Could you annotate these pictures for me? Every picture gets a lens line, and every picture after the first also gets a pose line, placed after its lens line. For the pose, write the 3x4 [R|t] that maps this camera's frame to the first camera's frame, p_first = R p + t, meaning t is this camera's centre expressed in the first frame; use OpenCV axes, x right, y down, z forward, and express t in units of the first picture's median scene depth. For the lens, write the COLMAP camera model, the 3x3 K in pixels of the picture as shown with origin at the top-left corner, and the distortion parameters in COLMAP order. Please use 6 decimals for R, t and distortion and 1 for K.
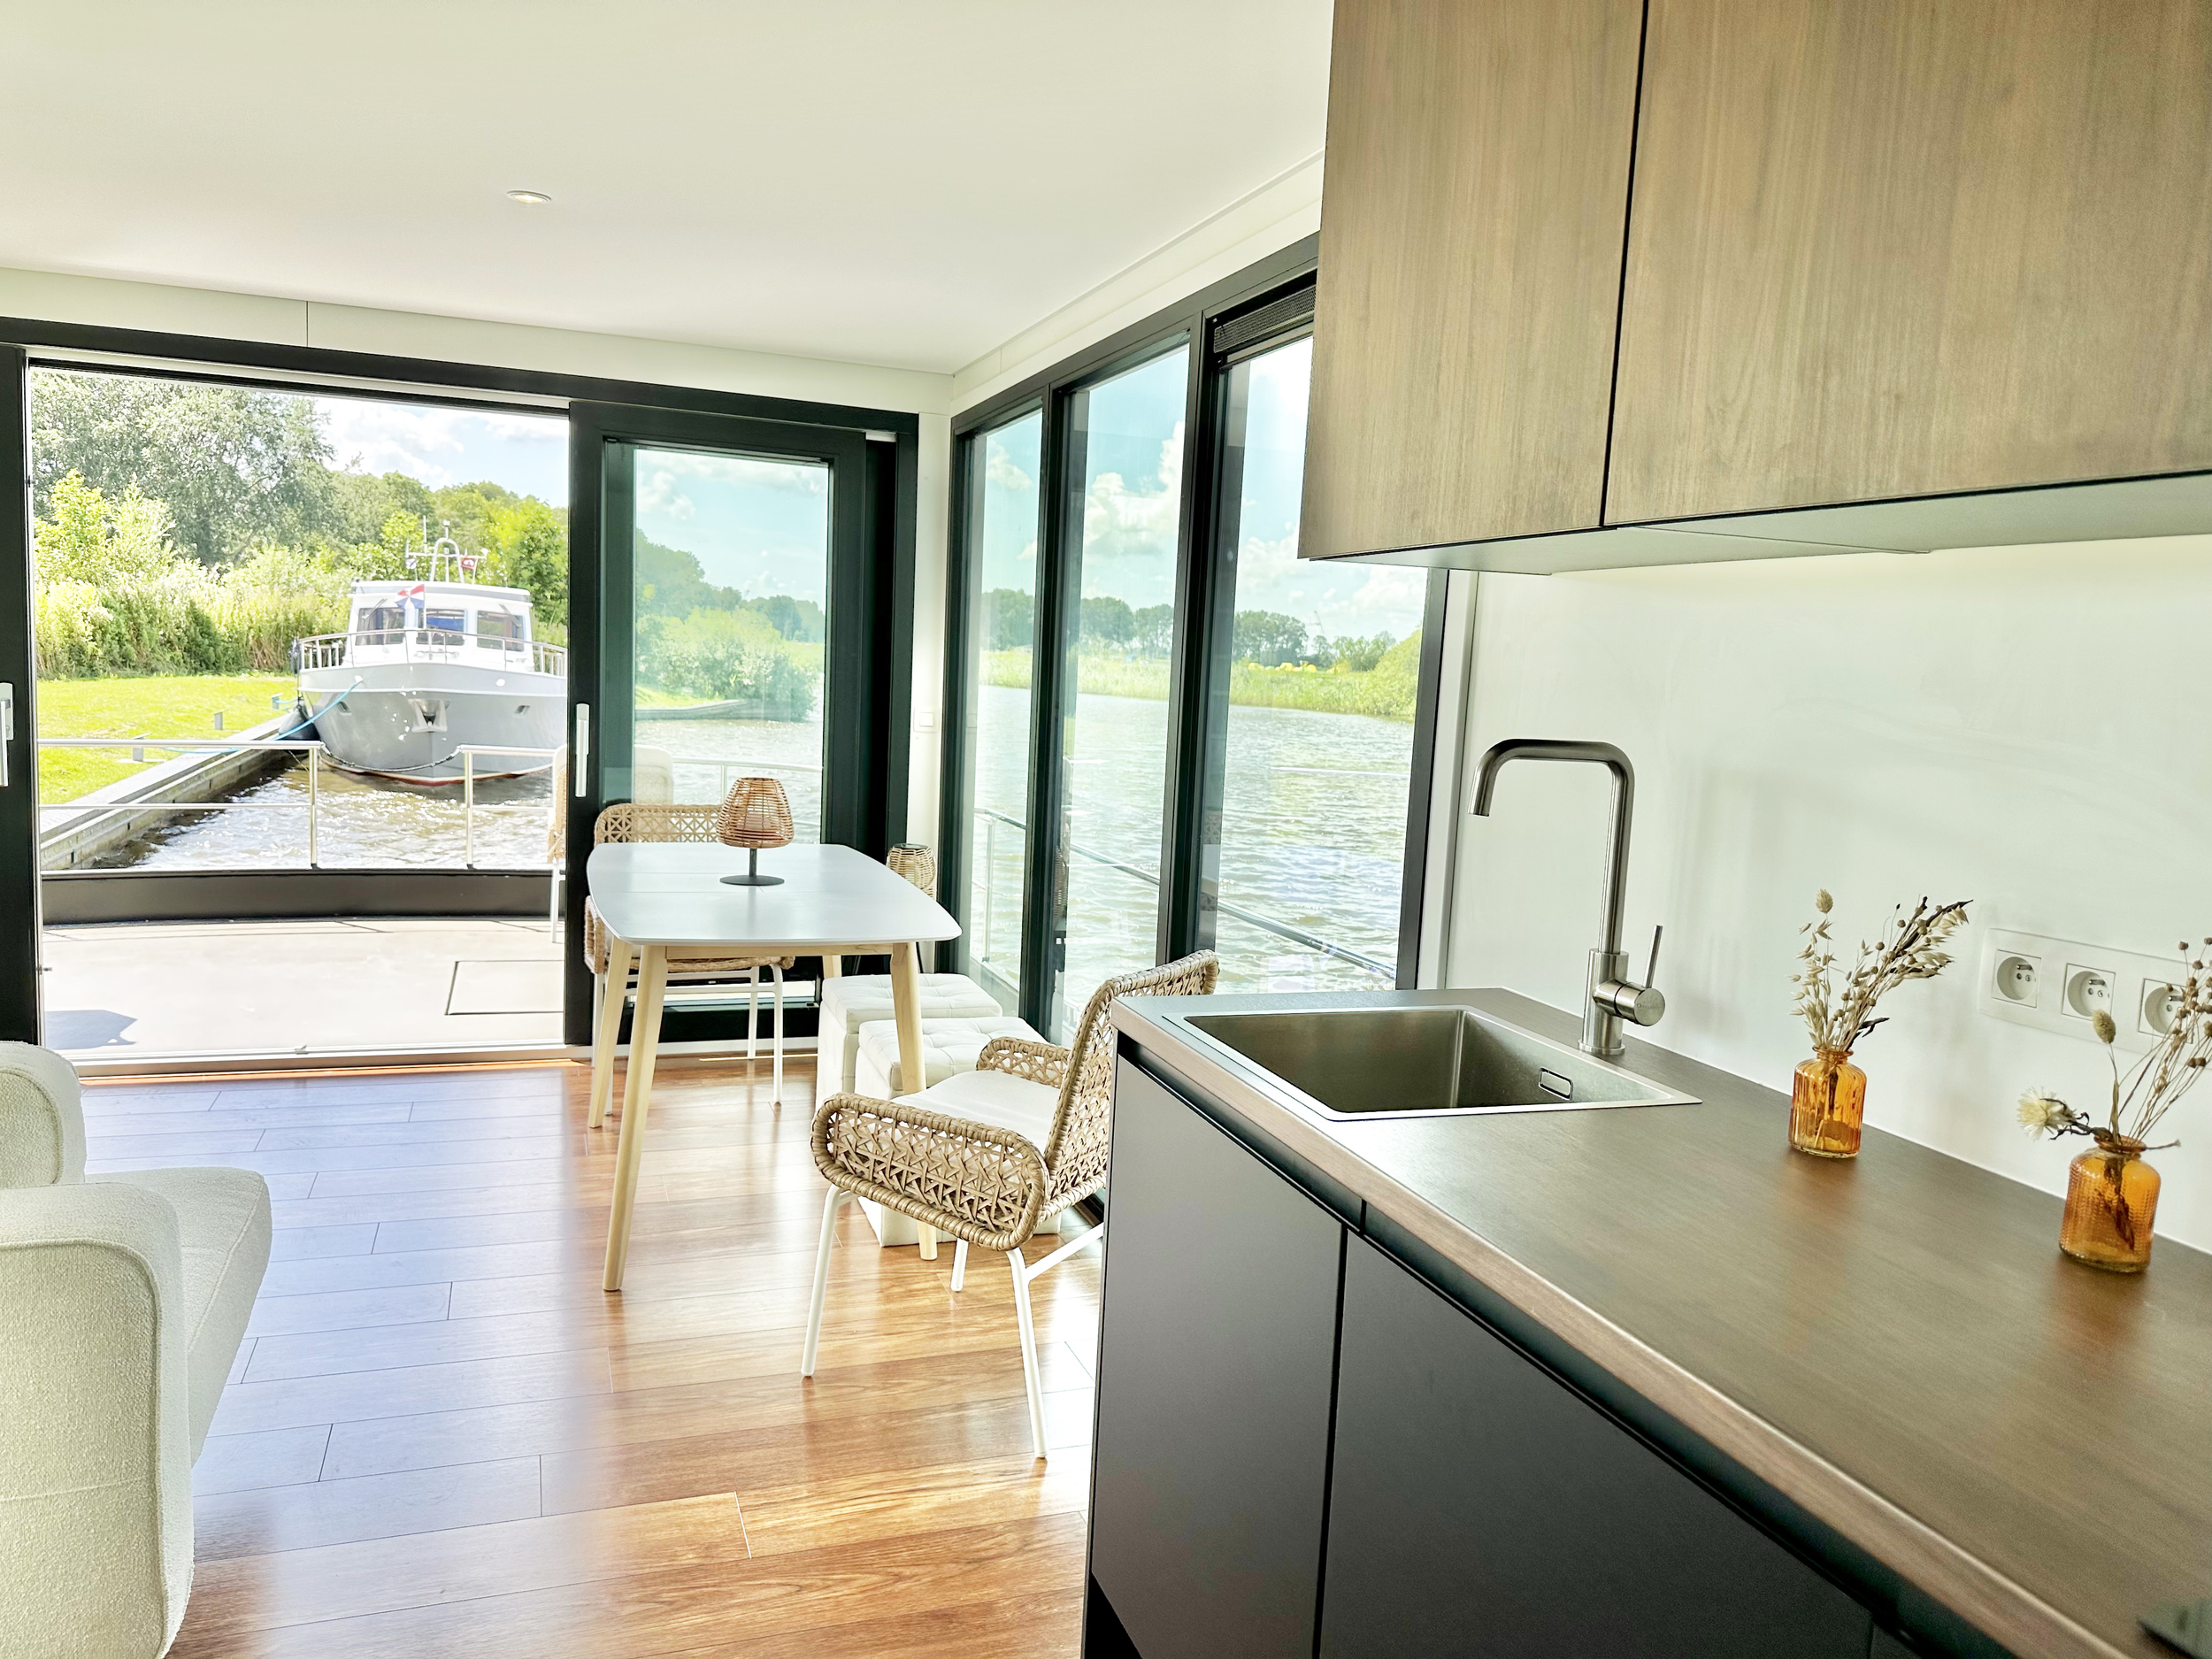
lens RADIAL K [[1599.4, 0, 1110.5], [0, 1599.4, 842.6], [0, 0, 1]] dist [0.006067, -0.024533]
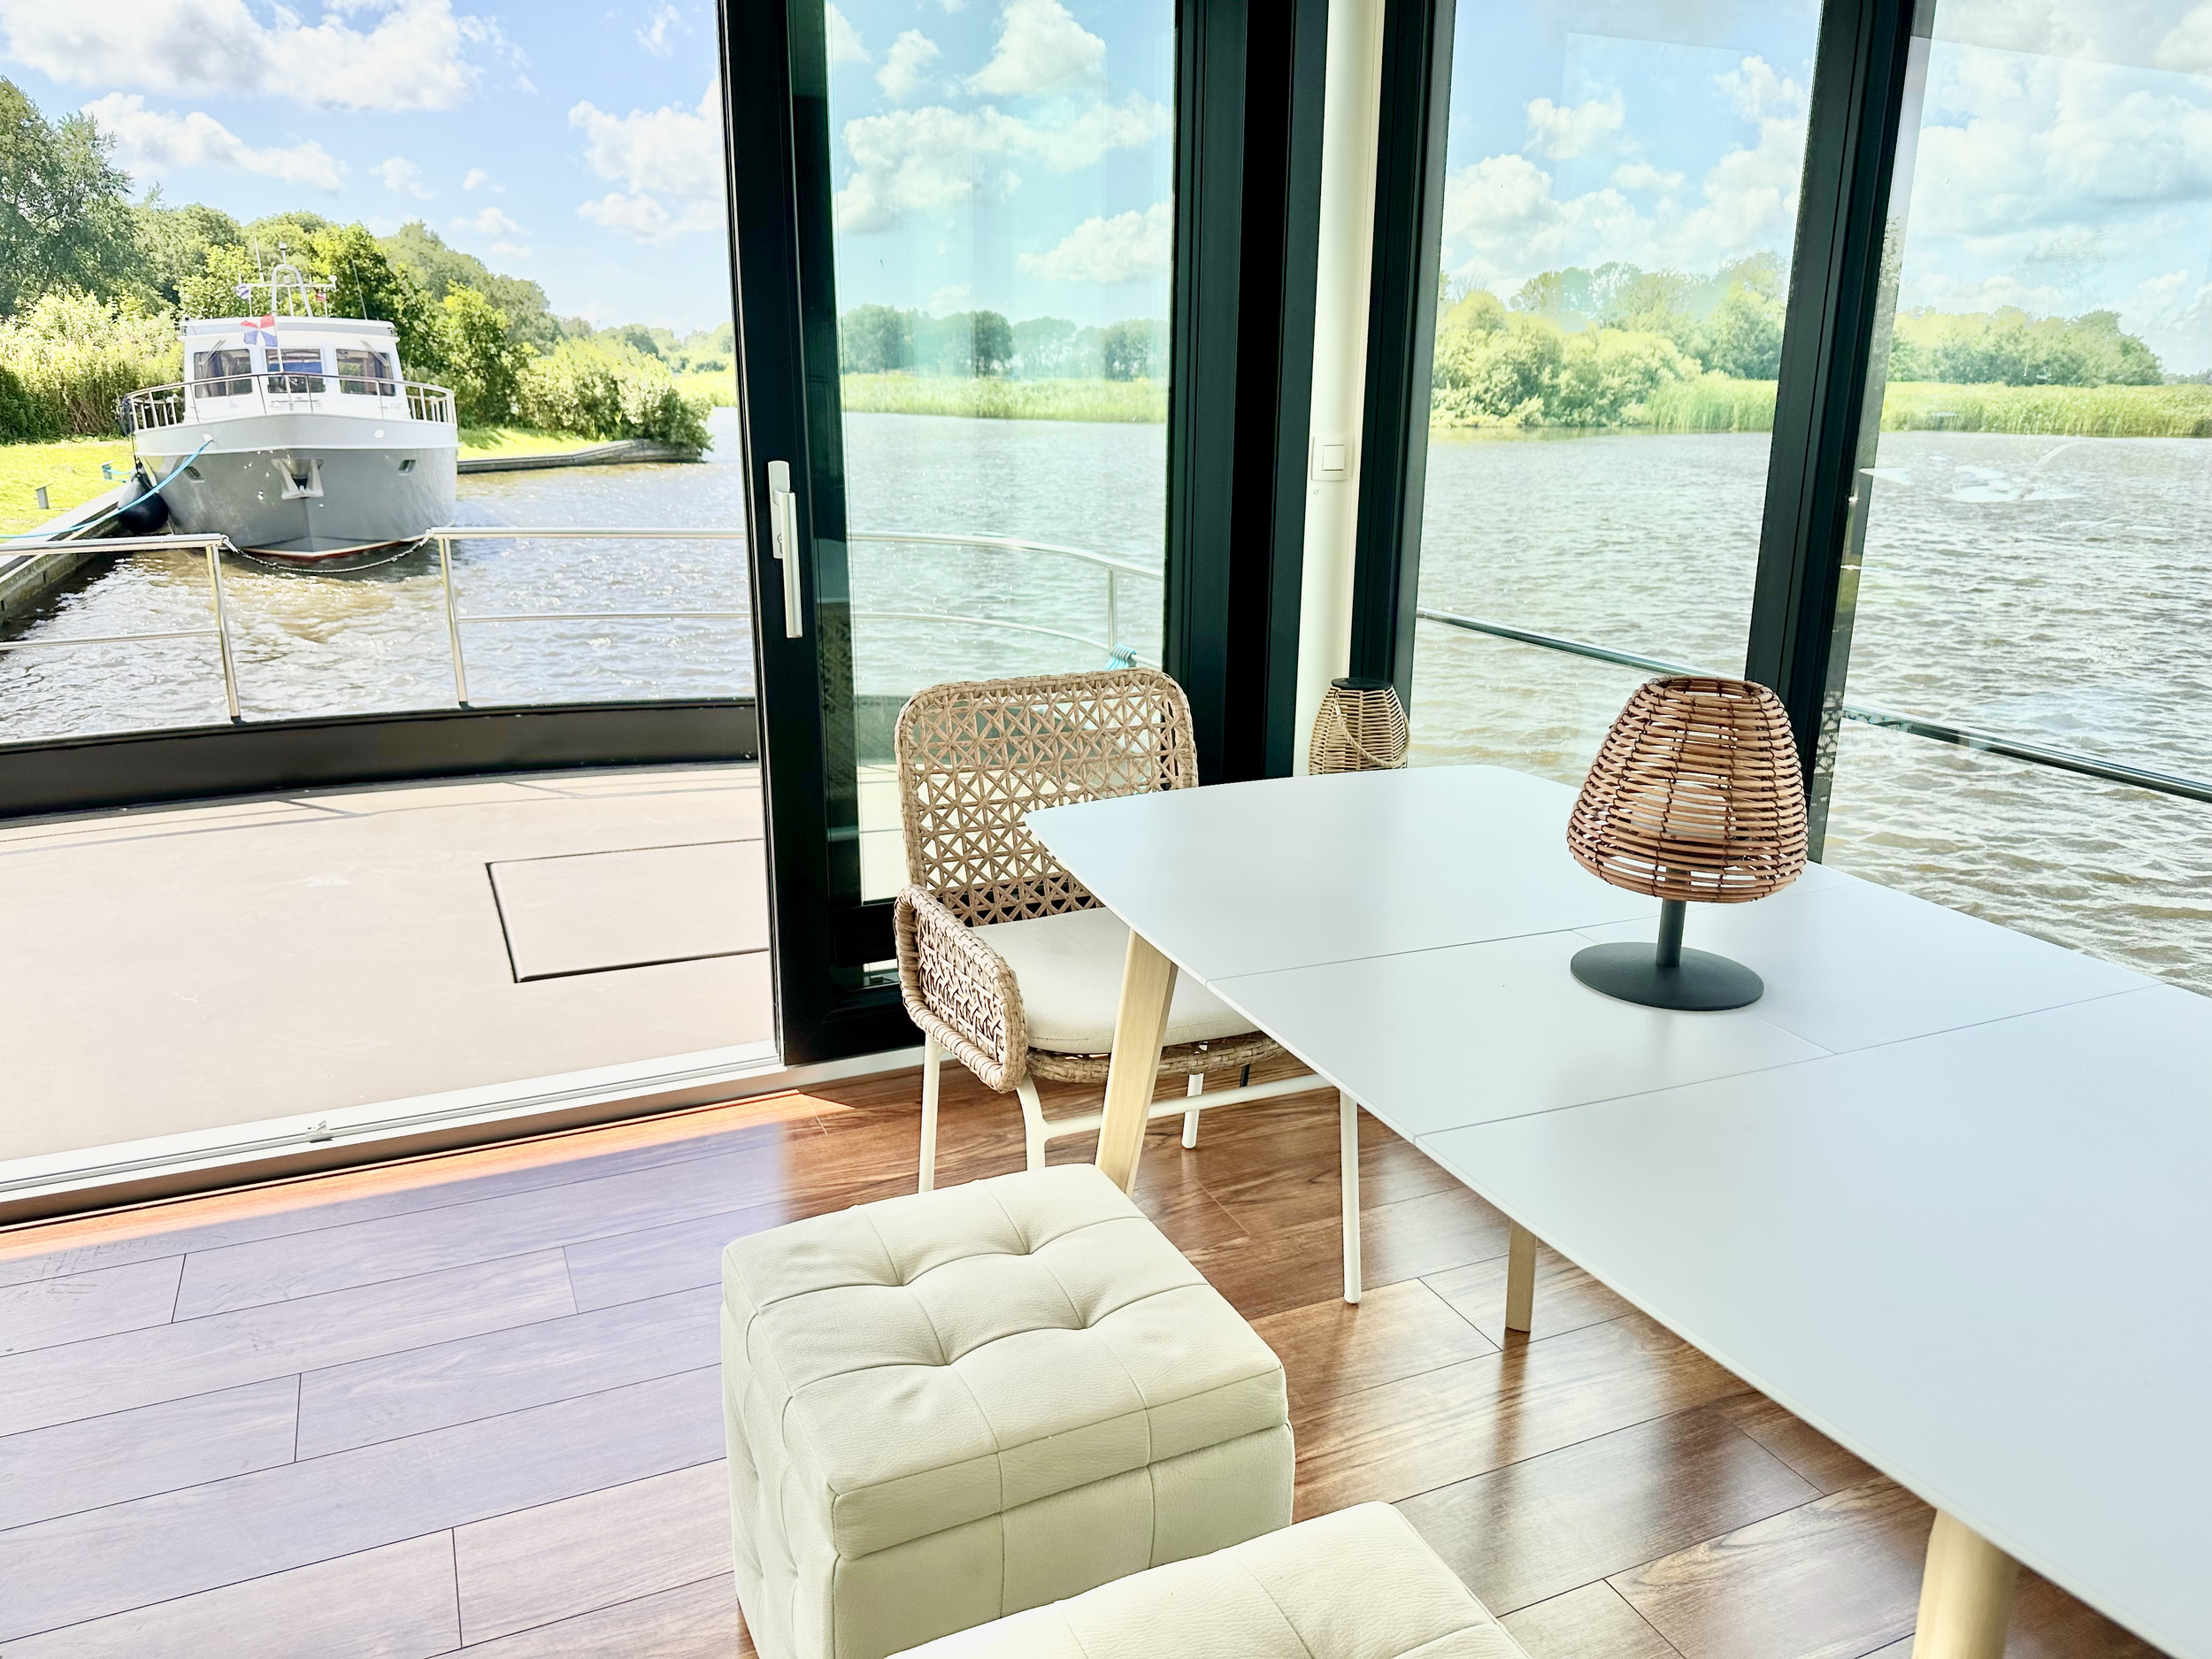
lens RADIAL K [[1599.4, 0, 1106.1], [0, 1599.4, 820.1], [0, 0, 1]] dist [0.006067, -0.024533]
pose [[0.996156, -0.064465, 0.059301, -0.058403], [0.054448, 0.986051, 0.157283, -0.009889], [-0.068613, -0.153449, 0.985772, 0.102735]]
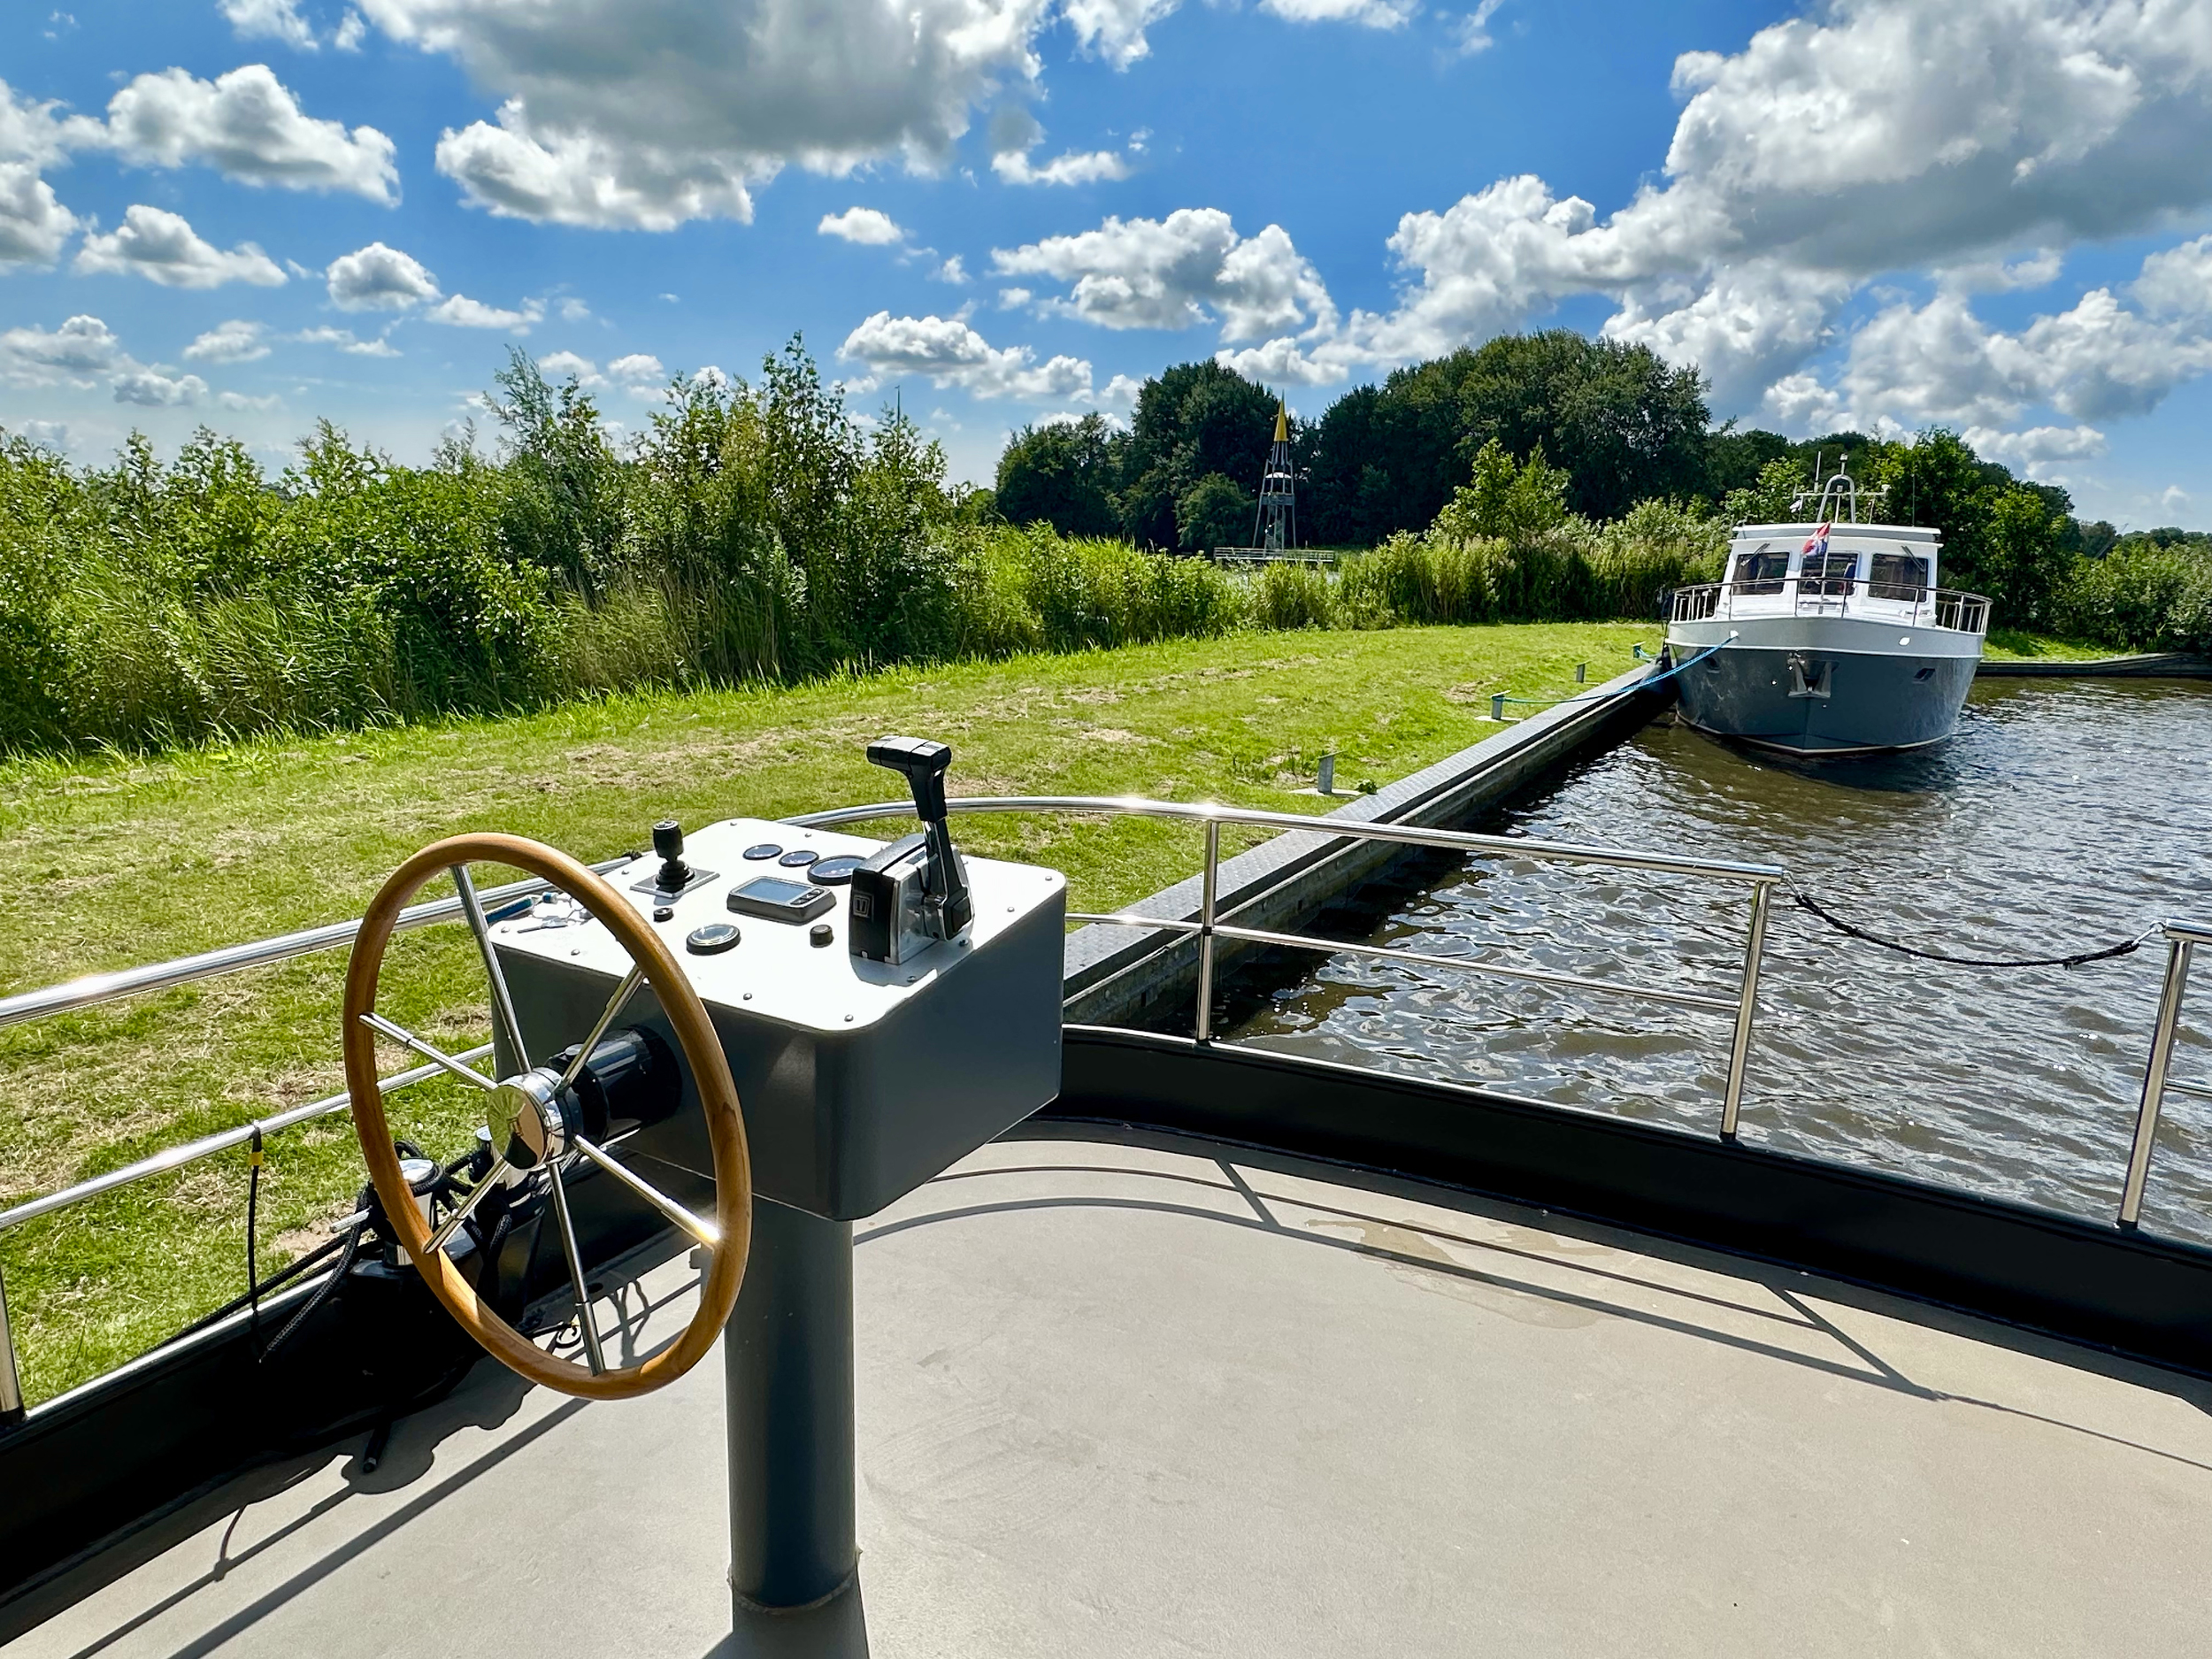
lens RADIAL K [[1333.0, 0, 1068.0], [0, 1333.0, 831.0], [0, 0, 1]] dist [-0.011395, 0.004244]
pose [[0.638540, 0.129289, -0.758650, -0.118091], [-0.084894, 0.991605, 0.097536, -0.031036], [0.764892, 0.002124, 0.644156, 0.216870]]
